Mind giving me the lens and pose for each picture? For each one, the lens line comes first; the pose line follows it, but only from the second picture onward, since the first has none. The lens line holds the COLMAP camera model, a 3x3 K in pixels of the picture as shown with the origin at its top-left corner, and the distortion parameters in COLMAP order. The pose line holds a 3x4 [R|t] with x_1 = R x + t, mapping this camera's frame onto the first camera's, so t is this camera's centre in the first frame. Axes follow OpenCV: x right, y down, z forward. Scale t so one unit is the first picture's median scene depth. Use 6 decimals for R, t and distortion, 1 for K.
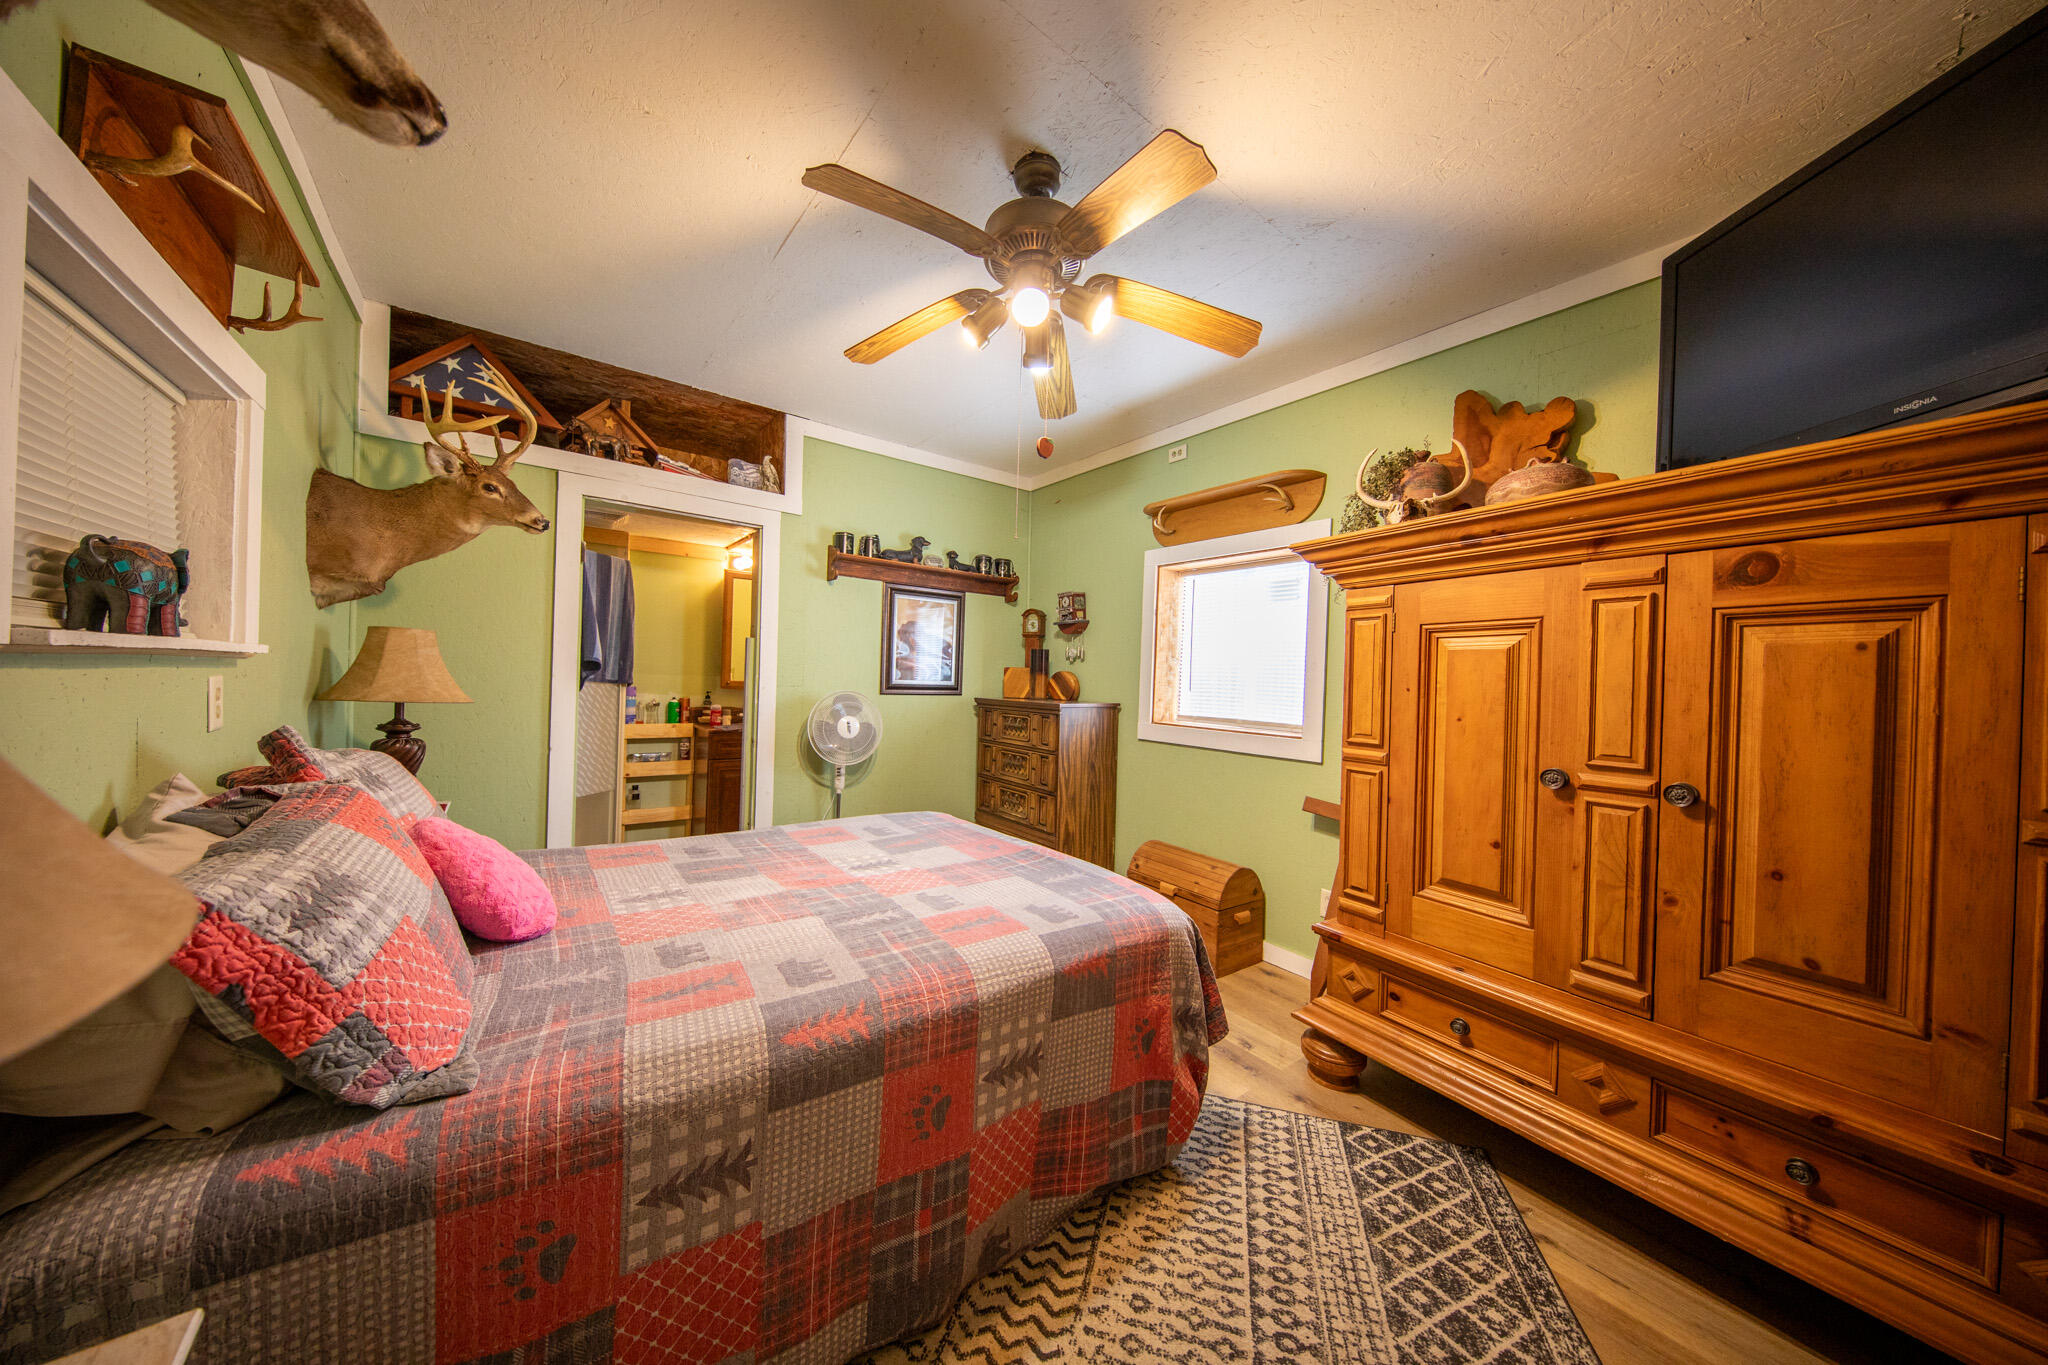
lens RADIAL K [[642.7, 0, 1024.3], [0, 642.7, 685.3], [0, 0, 1]] dist [0.006166, -0.004418]
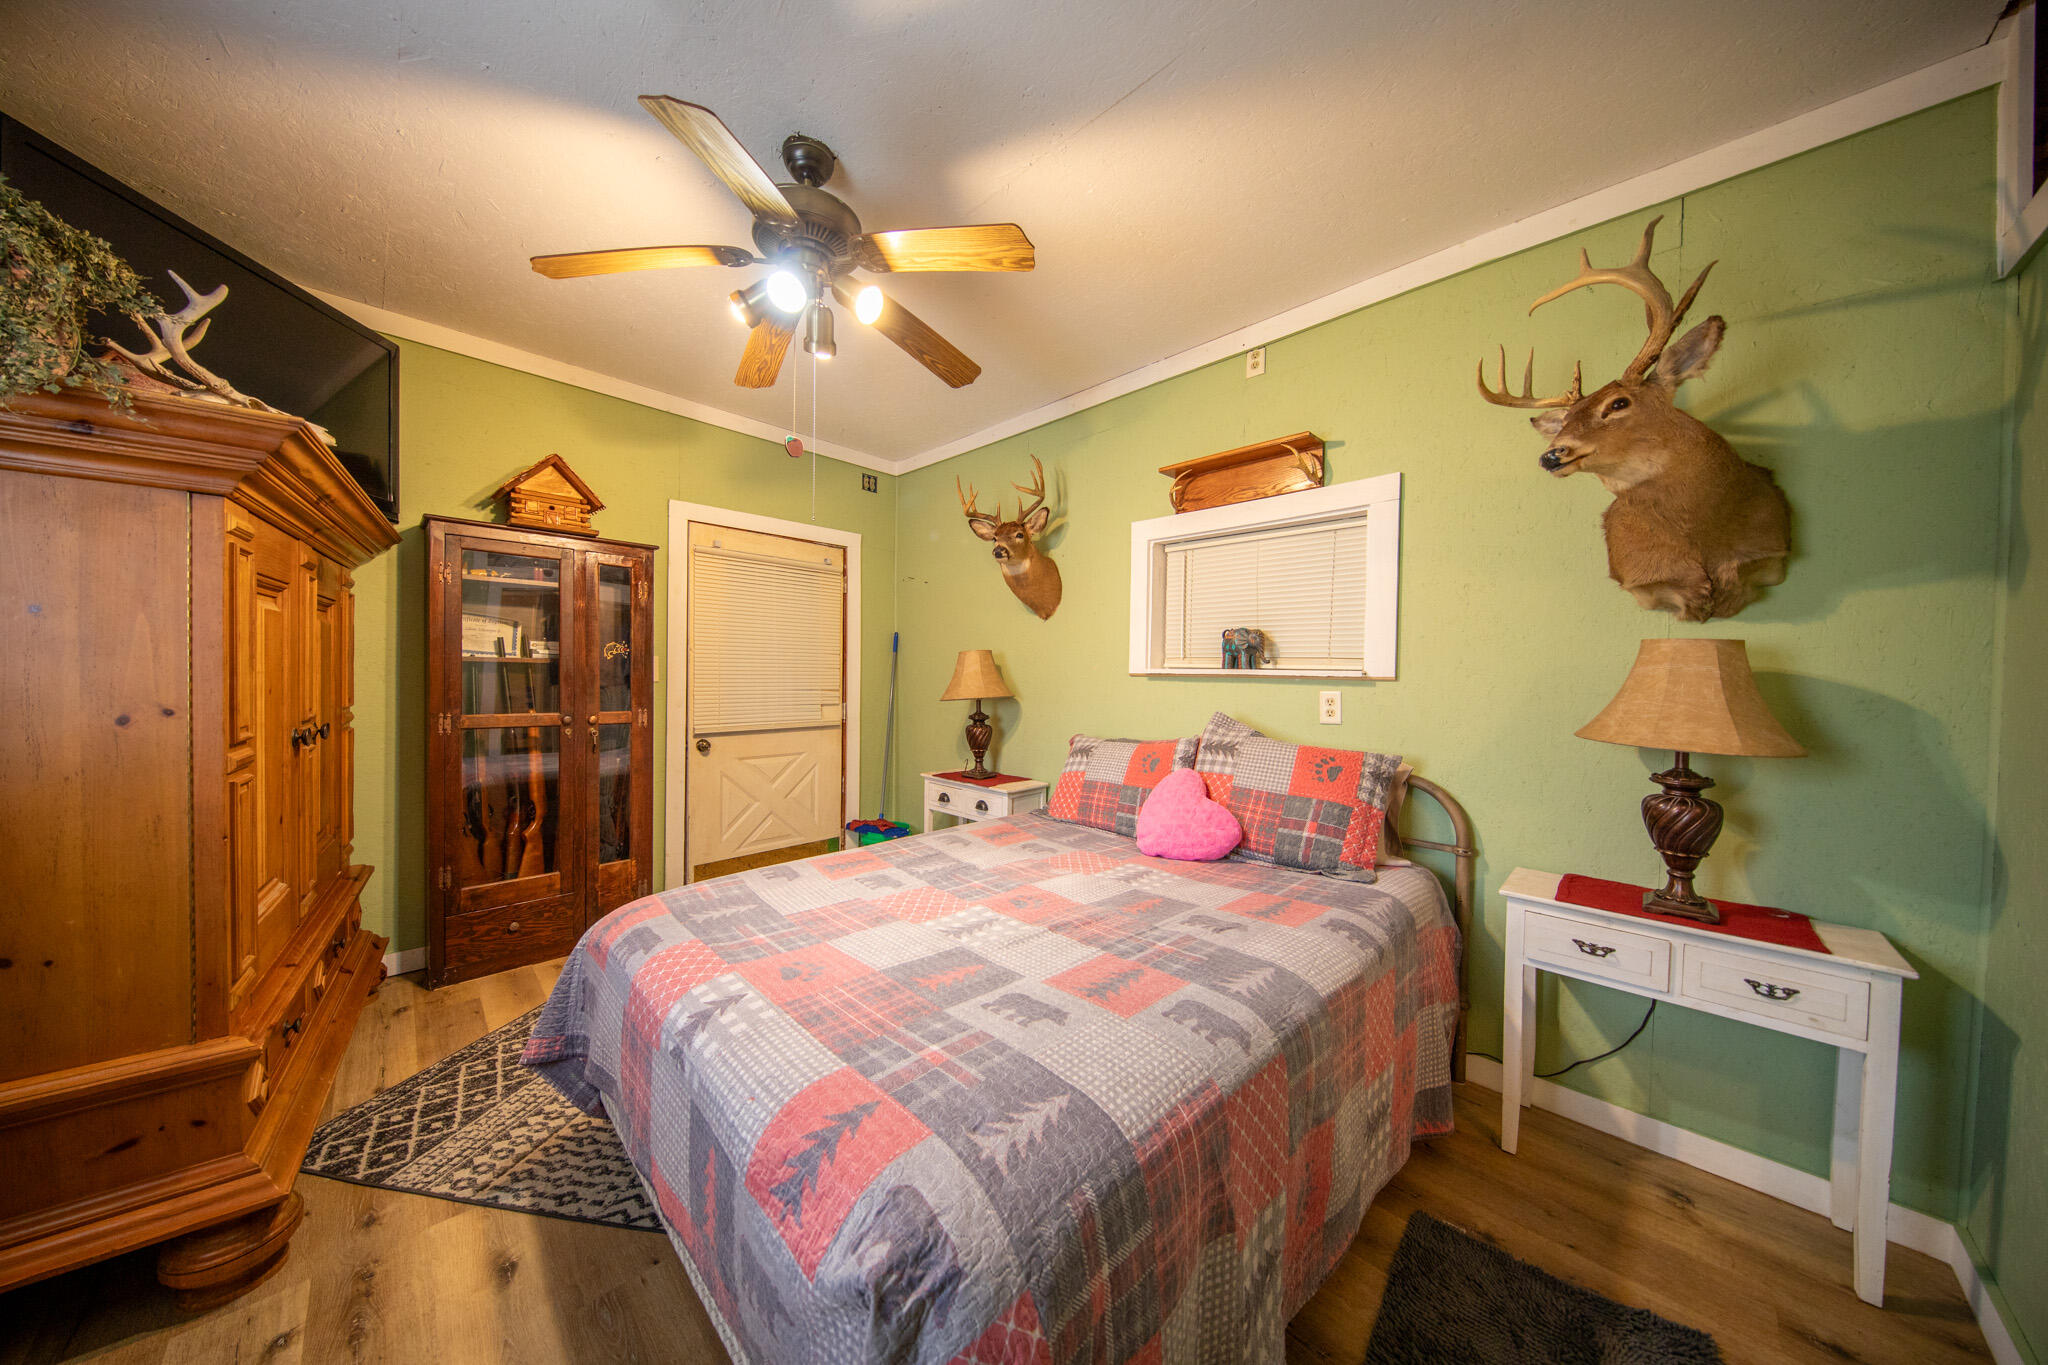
lens RADIAL K [[642.7, 0, 1024.3], [0, 642.7, 685.3], [0, 0, 1]] dist [0.006166, -0.004418]
pose [[-0.991276, -0.046951, -0.123156, -0.221087], [-0.051315, 0.998154, 0.032496, -0.034784], [0.121403, 0.038532, -0.991855, 2.051106]]
